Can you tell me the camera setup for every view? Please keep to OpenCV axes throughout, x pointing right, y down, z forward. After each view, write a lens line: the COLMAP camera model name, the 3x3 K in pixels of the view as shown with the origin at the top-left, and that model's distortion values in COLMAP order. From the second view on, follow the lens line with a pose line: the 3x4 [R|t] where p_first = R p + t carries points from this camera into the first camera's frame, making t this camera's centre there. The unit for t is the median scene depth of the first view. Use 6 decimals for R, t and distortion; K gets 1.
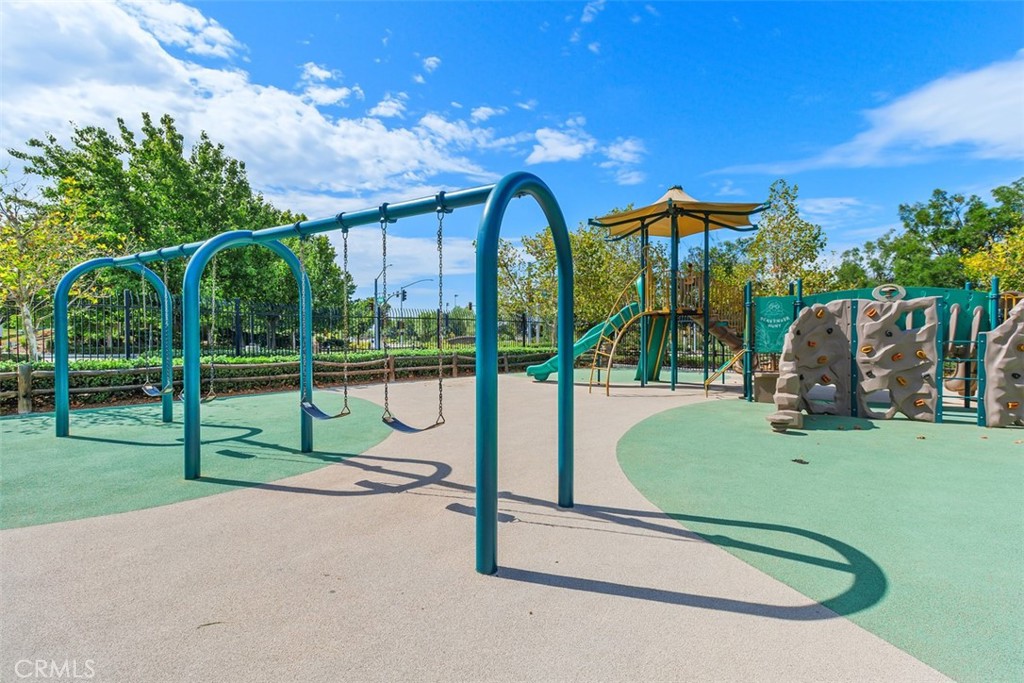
lens RADIAL K [[465.5, 0, 502.3], [0, 465.5, 334.1], [0, 0, 1]] dist [-0.000239, -0.000081]
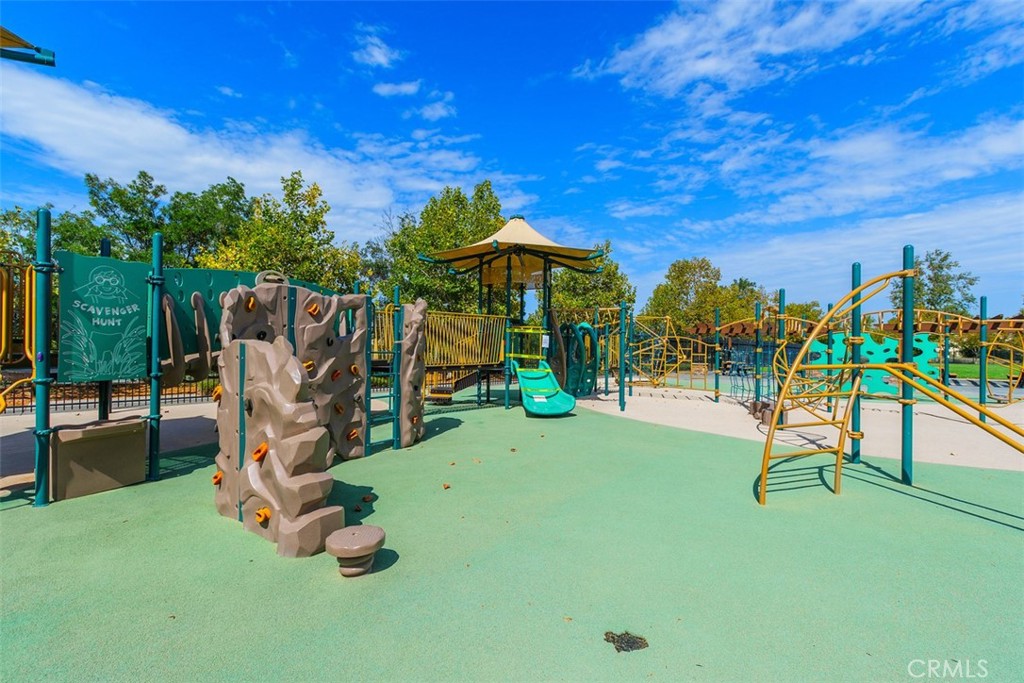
lens RADIAL K [[465.5, 0, 502.3], [0, 465.5, 334.1], [0, 0, 1]] dist [-0.000239, -0.000081]
pose [[-0.030036, 0.021812, 0.999311, 0.136124], [-0.013298, 0.999665, -0.022219, -0.000724], [-0.999460, -0.013957, -0.029736, 0.763463]]
